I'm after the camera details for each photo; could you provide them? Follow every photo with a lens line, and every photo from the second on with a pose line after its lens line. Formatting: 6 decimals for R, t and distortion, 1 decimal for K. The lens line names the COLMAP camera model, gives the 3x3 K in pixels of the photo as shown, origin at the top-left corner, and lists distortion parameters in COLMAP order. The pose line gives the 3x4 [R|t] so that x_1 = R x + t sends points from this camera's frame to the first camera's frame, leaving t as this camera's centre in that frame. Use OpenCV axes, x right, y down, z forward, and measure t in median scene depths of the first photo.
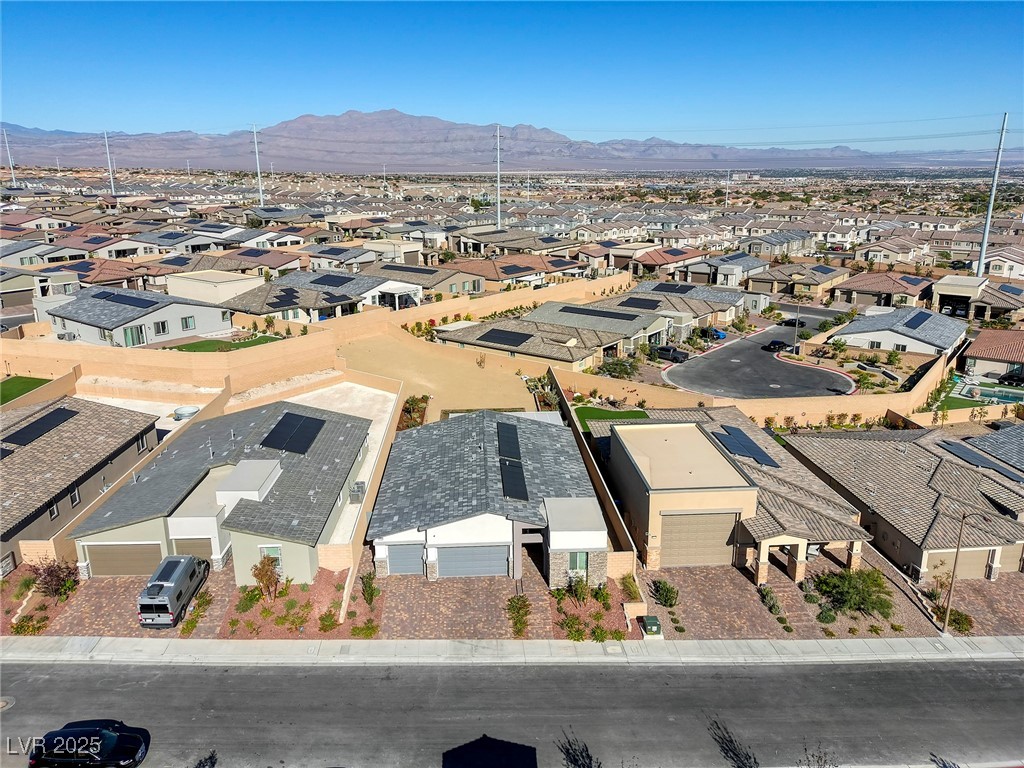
lens RADIAL K [[765.5, 0, 512.0], [0, 765.5, 384.0], [0, 0, 1]] dist [0.122371, -0.196591]
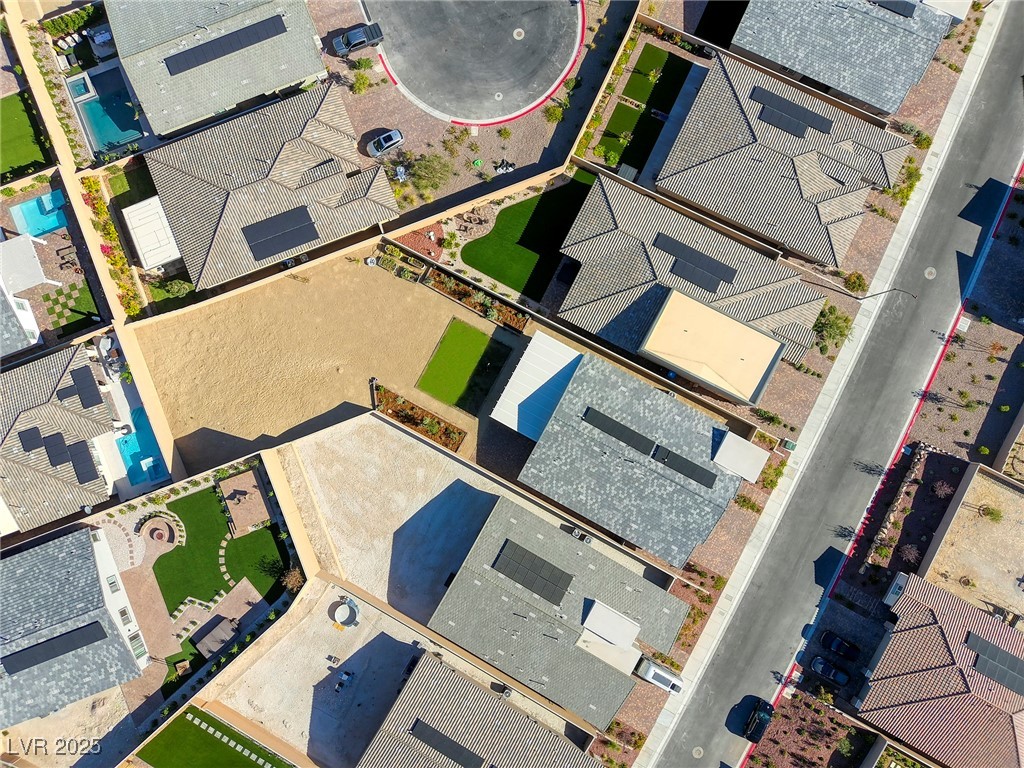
lens RADIAL K [[770.1, 0, 512.7], [0, 770.1, 379.7], [0, 0, 1]] dist [0.126862, -0.220839]
pose [[0.519931, -0.853876, 0.023818, -0.059727], [0.241075, 0.173428, 0.954885, -1.340504], [-0.819484, -0.490733, 0.296019, 0.870364]]
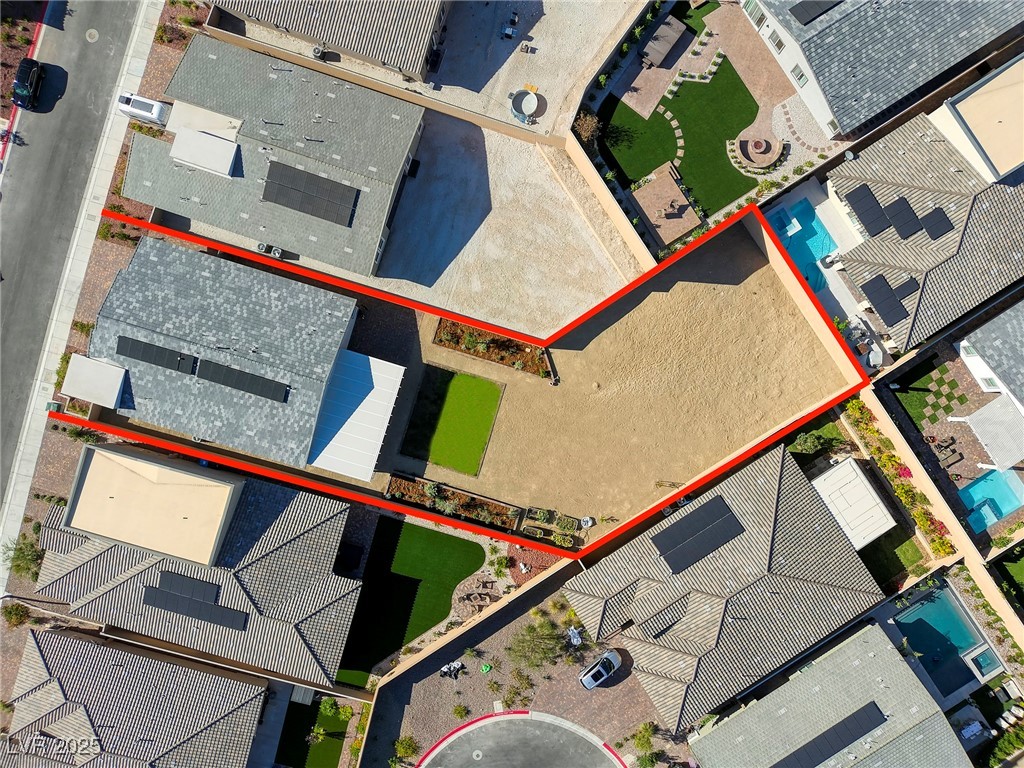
lens RADIAL K [[766.8, 0, 512.1], [0, 766.8, 387.6], [0, 0, 1]] dist [0.122225, -0.204965]
pose [[-0.335455, 0.941931, -0.015350, -0.114878], [-0.251342, -0.073785, 0.965082, -1.155306], [0.907908, 0.327600, 0.261498, 1.150272]]
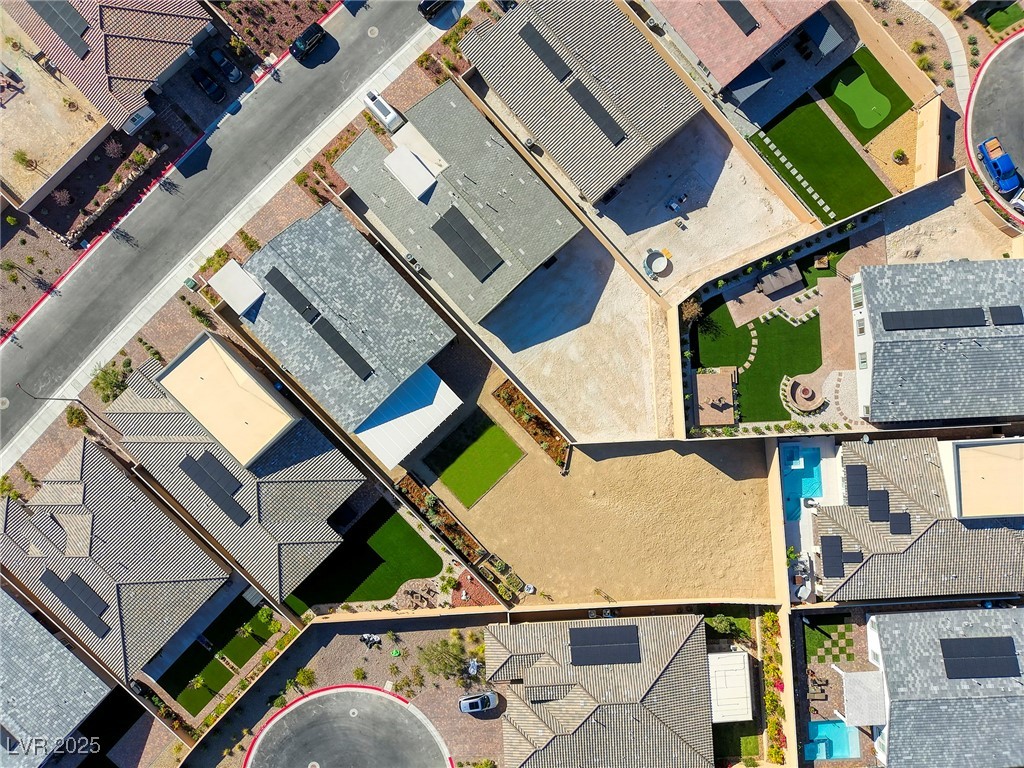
lens RADIAL K [[766.8, 0, 512.1], [0, 766.8, 387.6], [0, 0, 1]] dist [0.122225, -0.204965]
pose [[-0.758961, 0.650783, -0.021444, -0.165050], [-0.181489, -0.179800, 0.966816, -1.366695], [0.625332, 0.737667, 0.254571, 0.970098]]
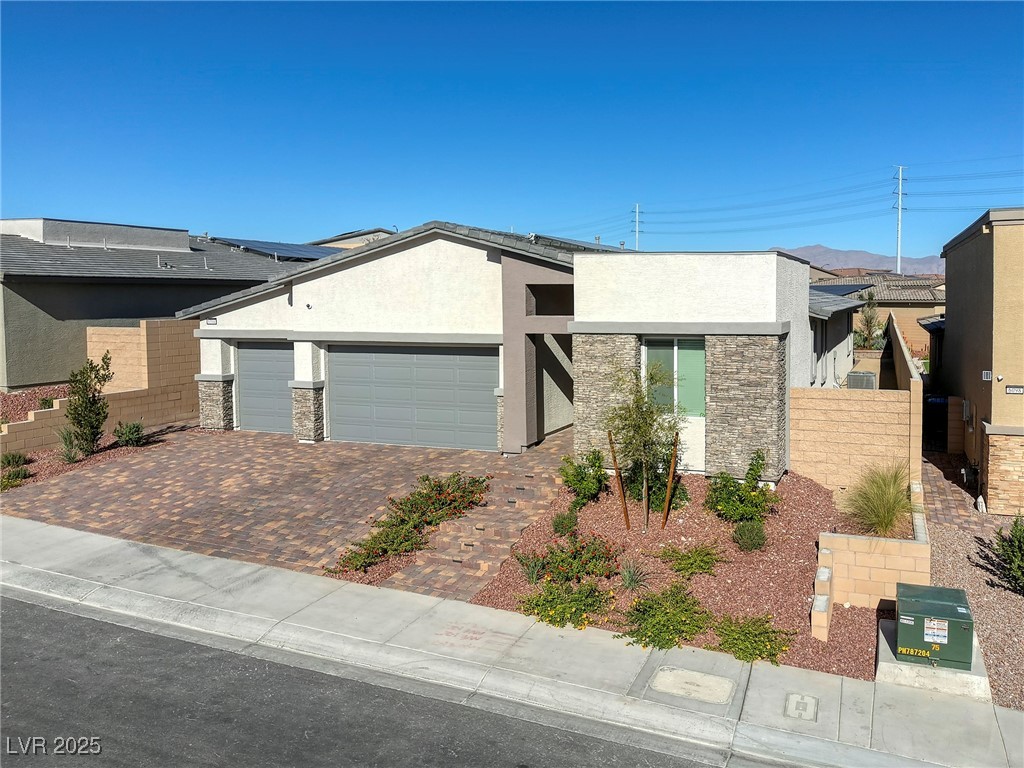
lens RADIAL K [[799.0, 0, 601.8], [0, 799.0, 343.2], [0, 0, 1]] dist [0.108632, -0.127229]
pose [[0.920871, 0.025655, -0.389022, 0.148591], [-0.114010, 0.971934, -0.205780, 0.238926], [0.372825, 0.233849, 0.897951, 0.619030]]
